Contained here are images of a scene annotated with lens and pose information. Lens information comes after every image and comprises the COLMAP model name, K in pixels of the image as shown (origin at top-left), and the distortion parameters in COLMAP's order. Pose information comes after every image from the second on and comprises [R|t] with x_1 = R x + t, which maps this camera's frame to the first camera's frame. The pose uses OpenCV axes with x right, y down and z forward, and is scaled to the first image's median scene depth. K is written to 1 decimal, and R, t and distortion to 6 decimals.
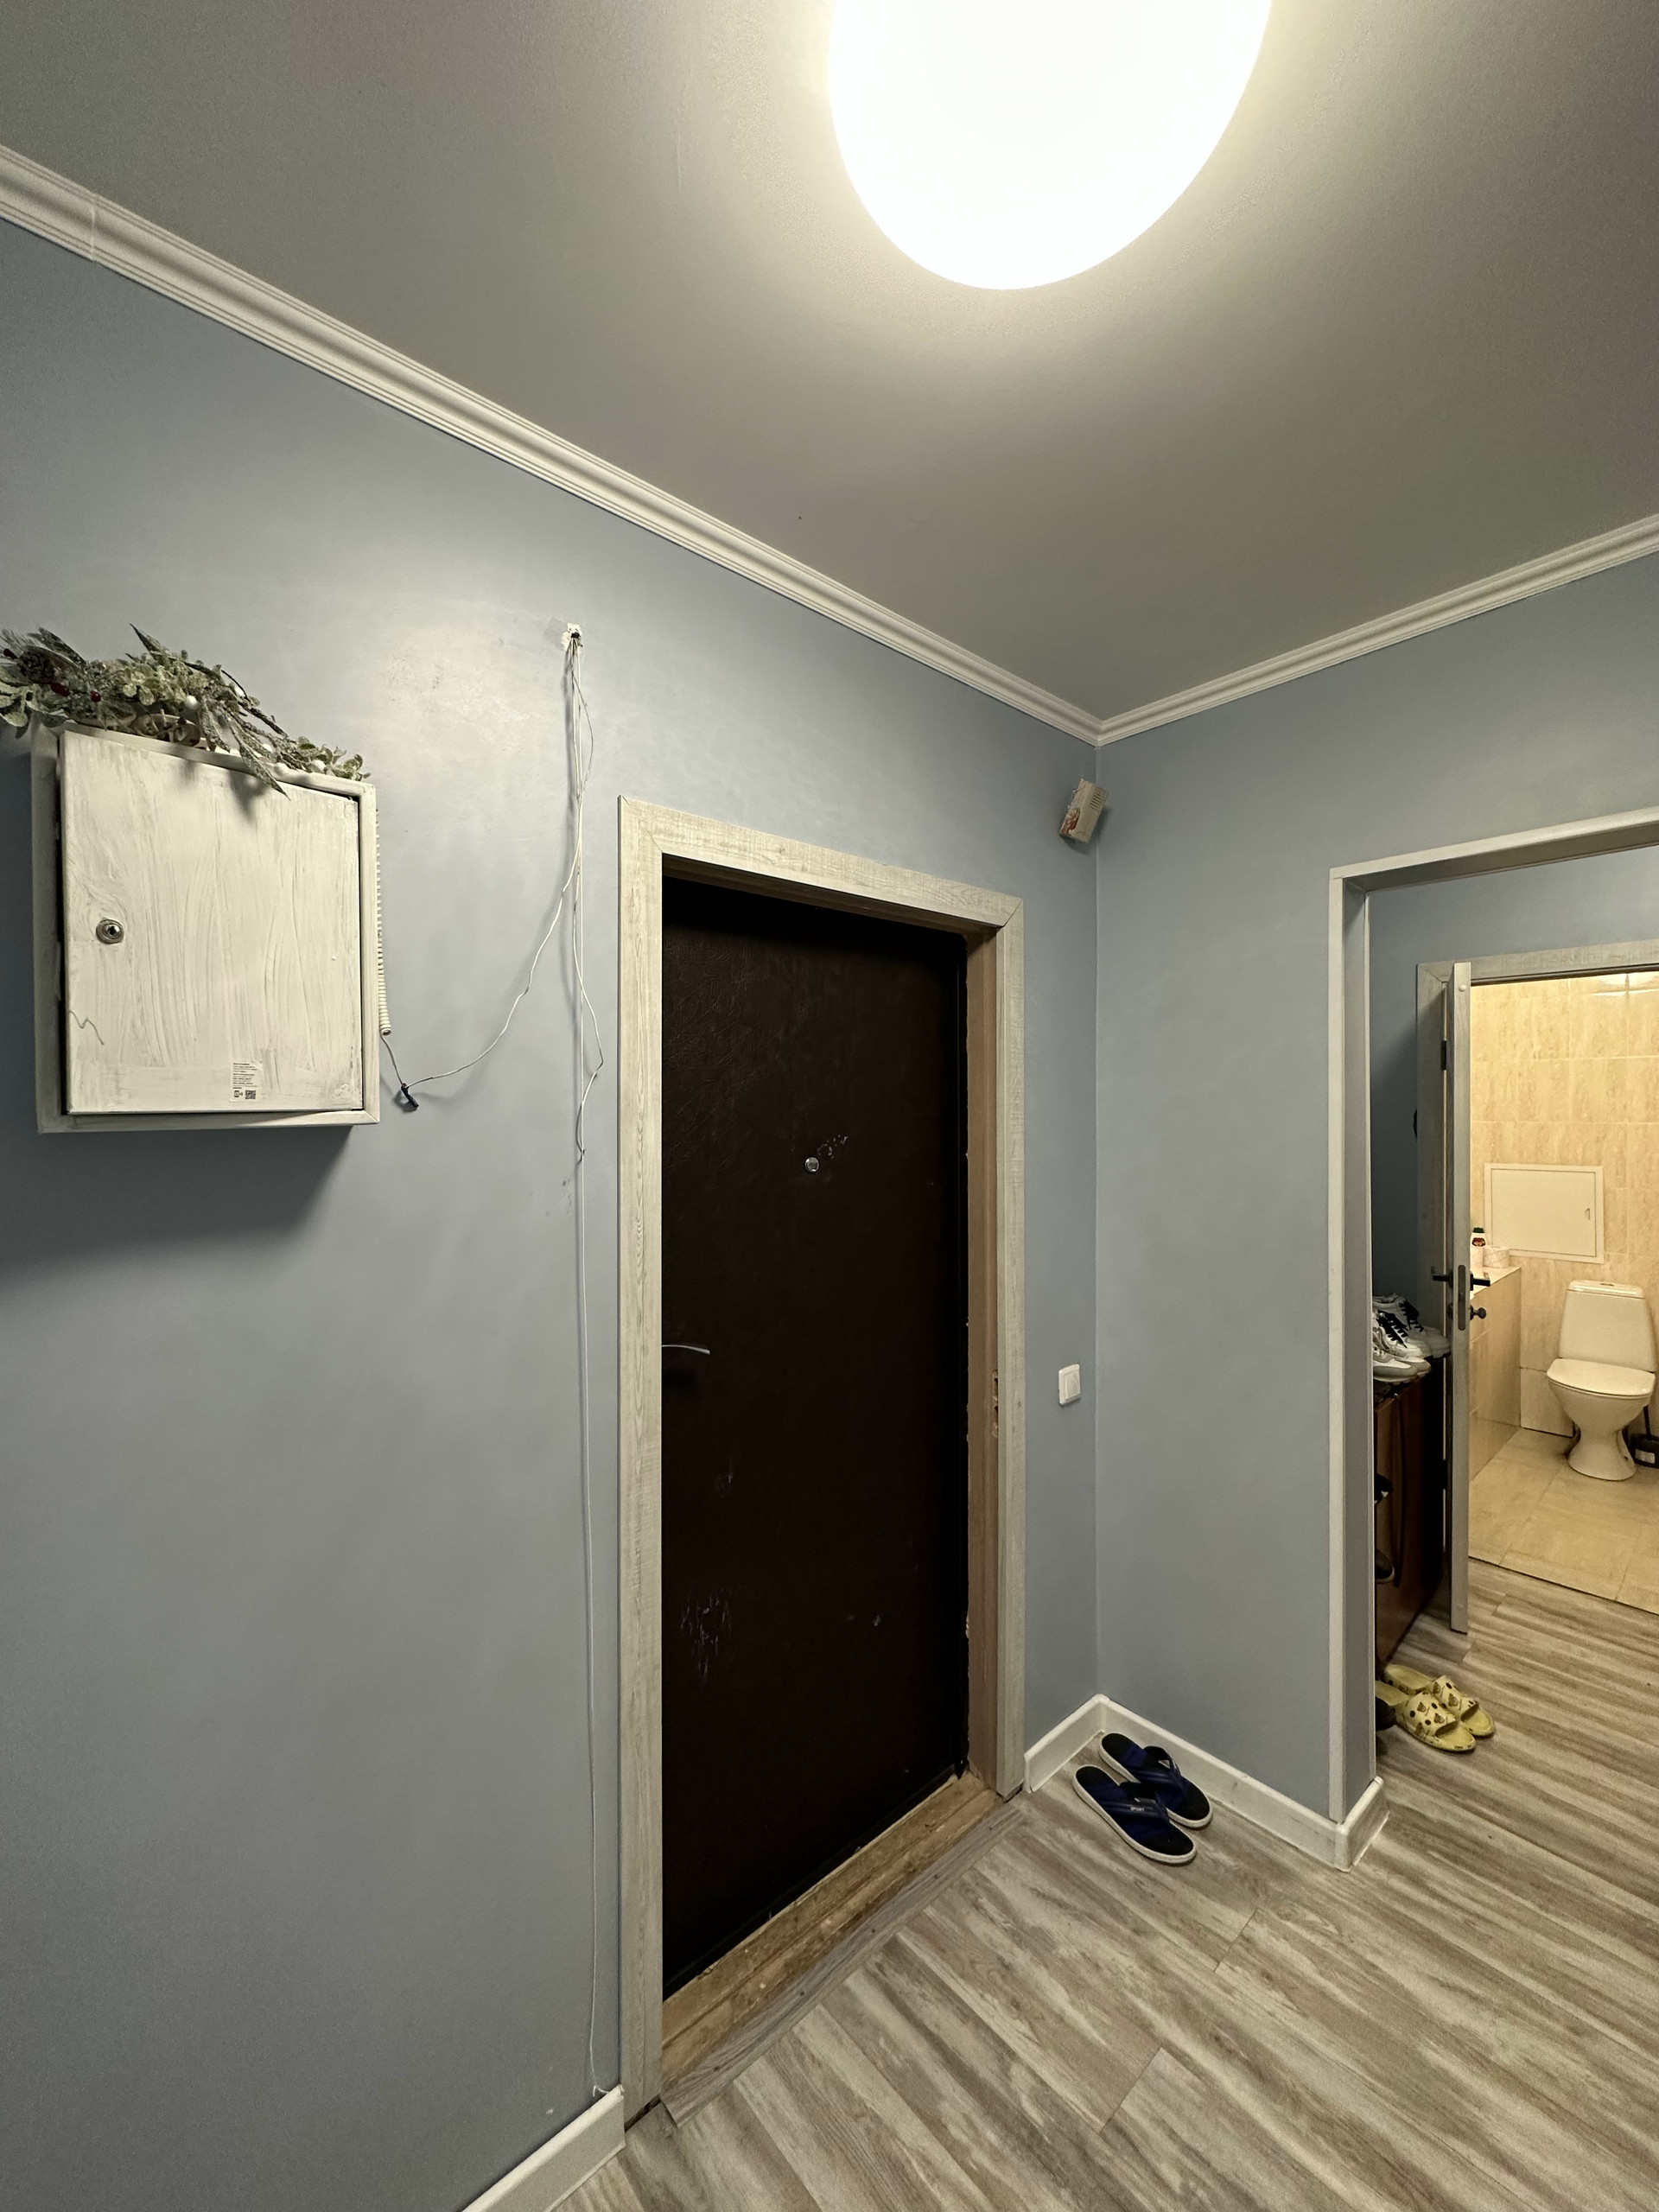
lens RADIAL K [[882.9, 0, 829.5], [0, 882.9, 1106.0], [0, 0, 1]] dist [0.000329, 0.000136]
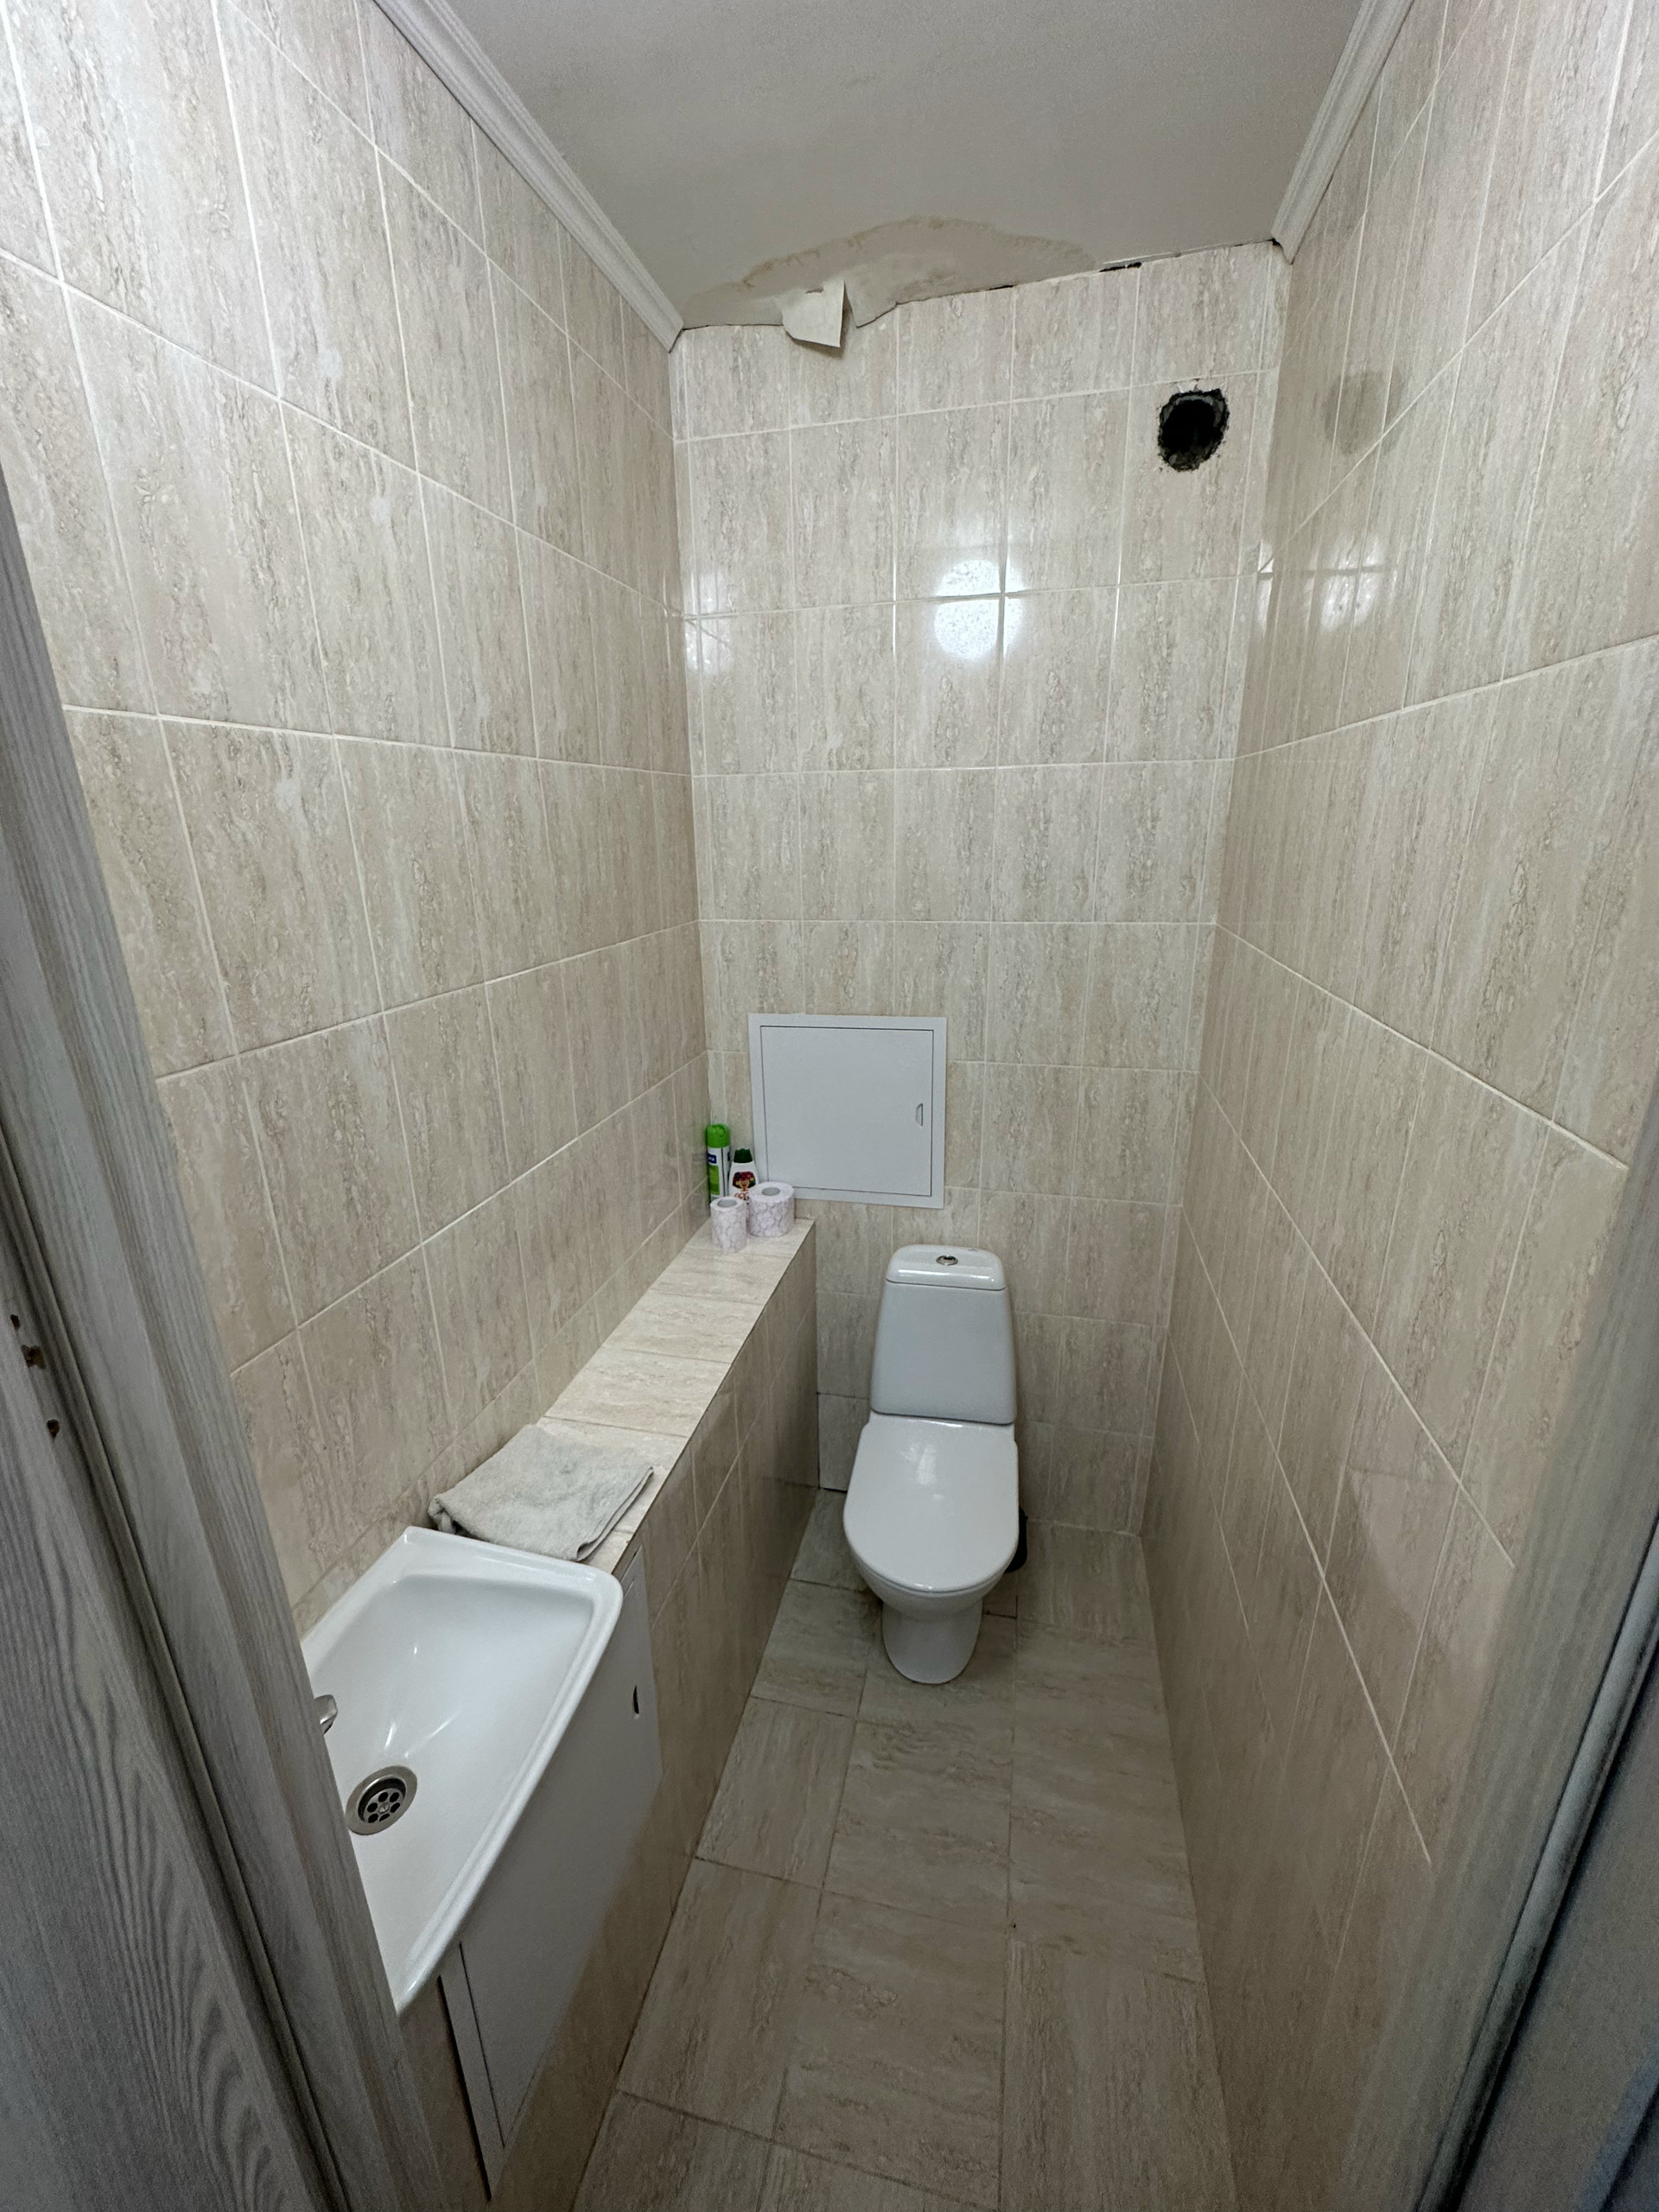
lens RADIAL K [[881.4, 0, 826.3], [0, 881.4, 1106.8], [0, 0, 1]] dist [-0.000785, 0.000290]
pose [[0.821762, -0.188419, 0.537778, 0.556028], [0.016139, 0.951068, 0.308561, -0.031072], [-0.569602, -0.244884, 0.784592, 0.649606]]
